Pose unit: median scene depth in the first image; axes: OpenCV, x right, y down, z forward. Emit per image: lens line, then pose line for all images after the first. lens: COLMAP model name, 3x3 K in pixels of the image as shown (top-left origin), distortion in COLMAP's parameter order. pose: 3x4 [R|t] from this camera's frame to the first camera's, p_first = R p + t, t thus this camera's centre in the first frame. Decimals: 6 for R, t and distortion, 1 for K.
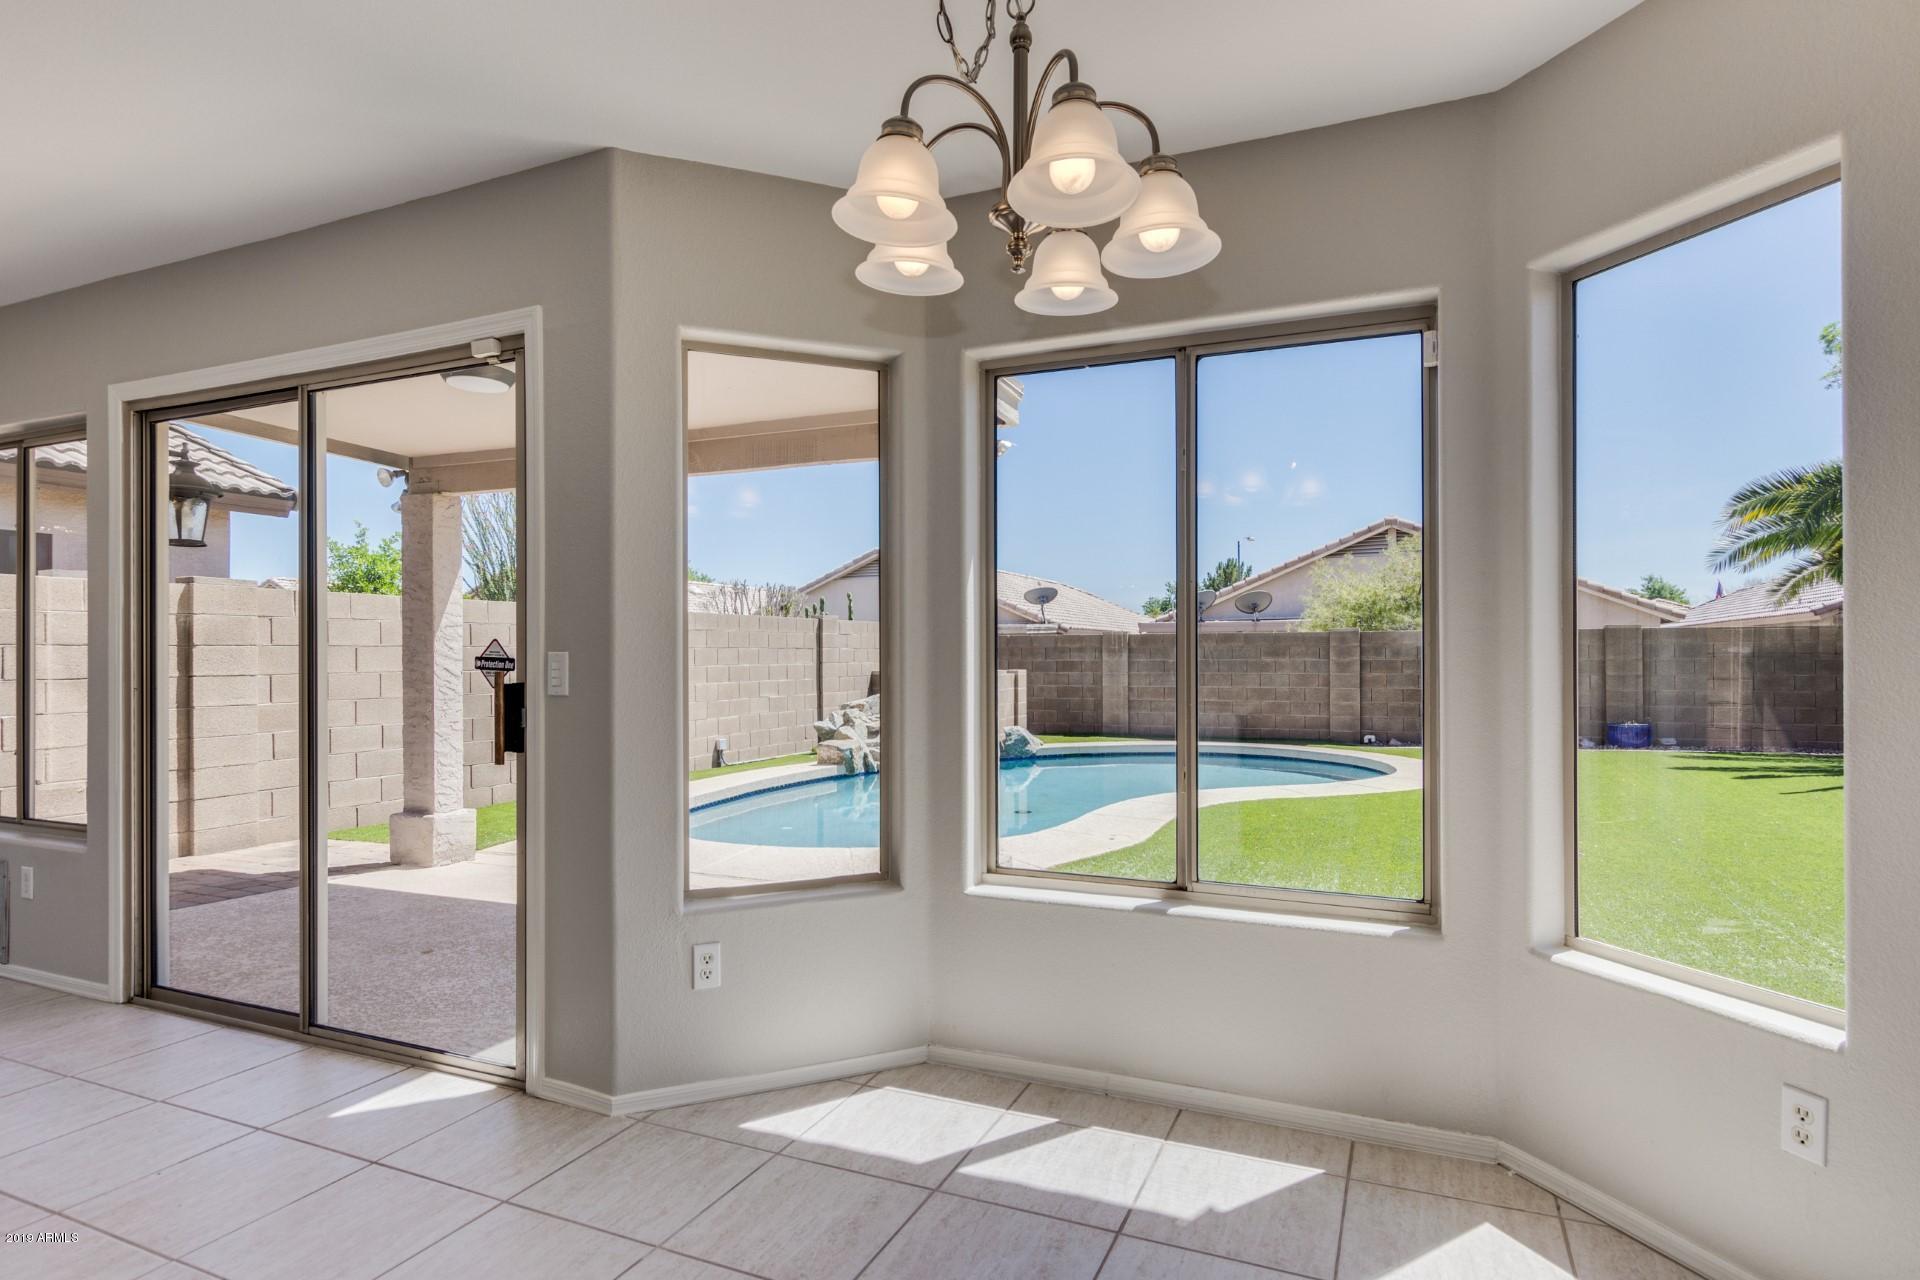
lens RADIAL K [[1017.2, 0, 963.6], [0, 1017.2, 659.4], [0, 0, 1]] dist [-0.002059, -0.000388]
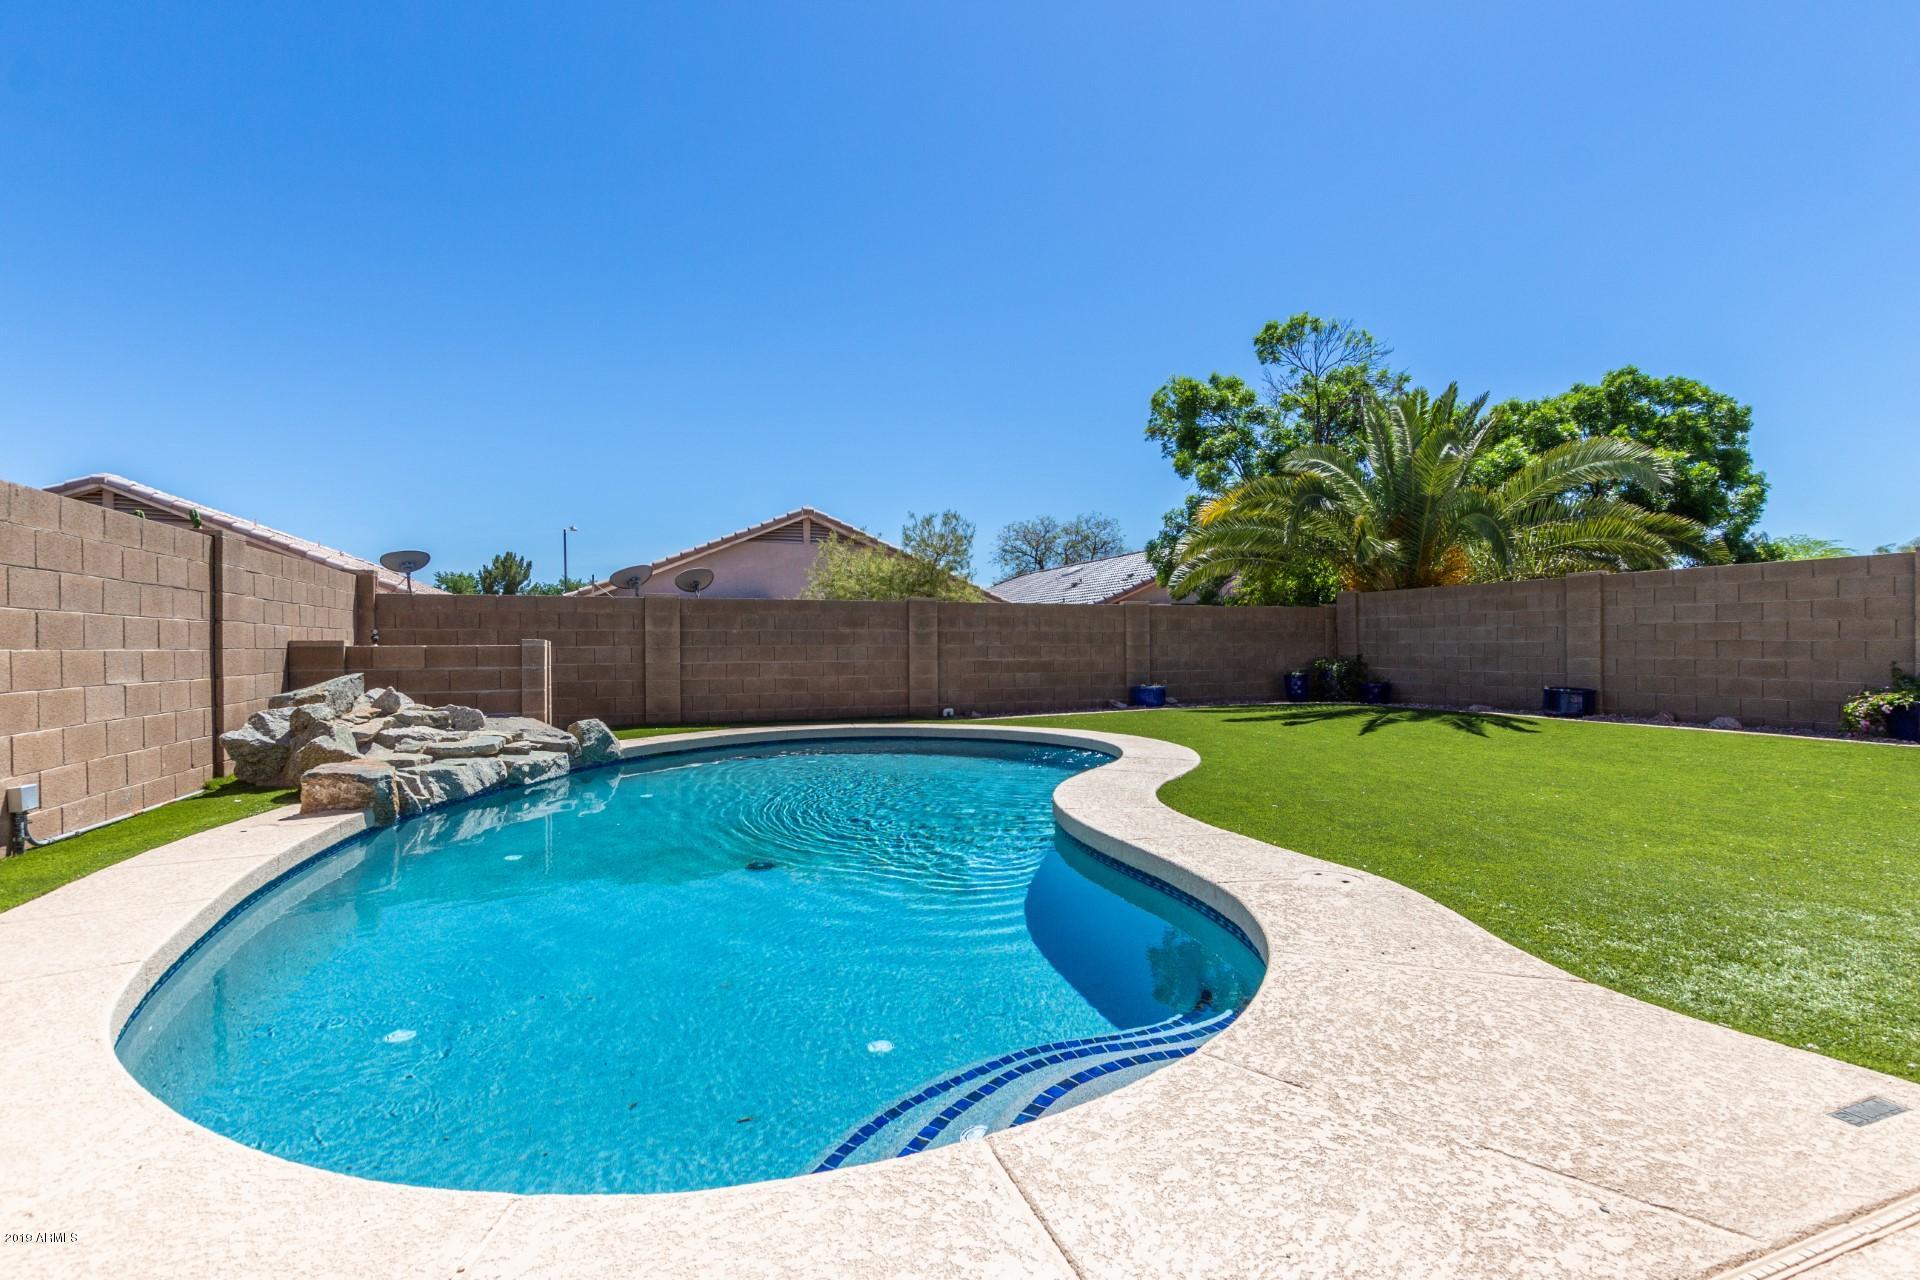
lens RADIAL K [[871.8, 0, 956.9], [0, 871.8, 648.6], [0, 0, 1]] dist [0.003062, 0.000123]
pose [[0.712410, 0.000477, 0.701763, -0.179660], [0.004616, 0.999975, -0.005365, 0.021617], [-0.701748, 0.007062, 0.712390, 0.393159]]
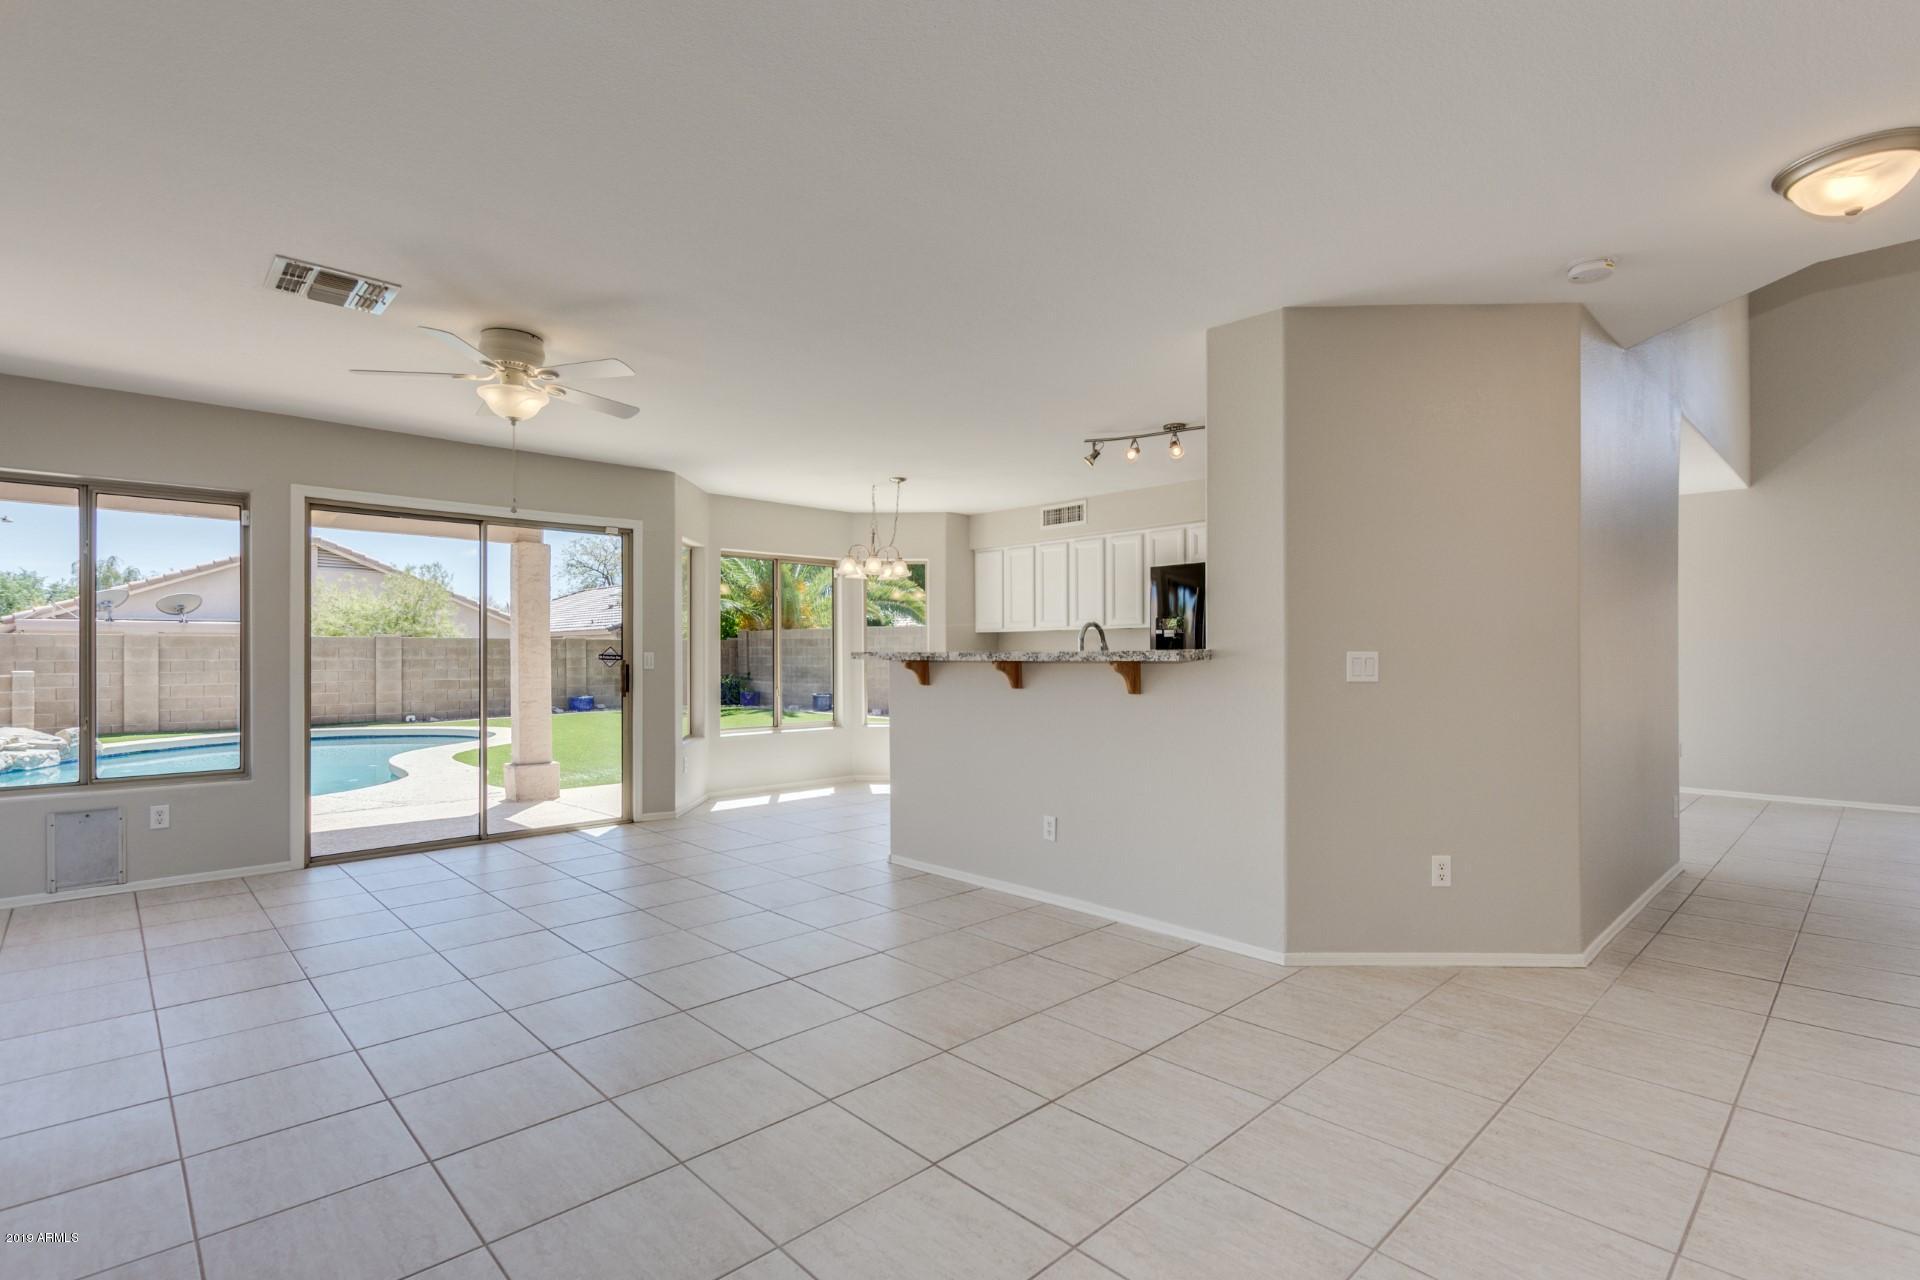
lens RADIAL K [[925.3, 0, 964.7], [0, 925.3, 649.4], [0, 0, 1]] dist [0.015014, -0.002601]
pose [[0.383882, 0.006380, 0.923360, -0.437880], [0.004558, 0.999951, -0.008804, 0.002074], [-0.923371, 0.007588, 0.383834, -0.131165]]
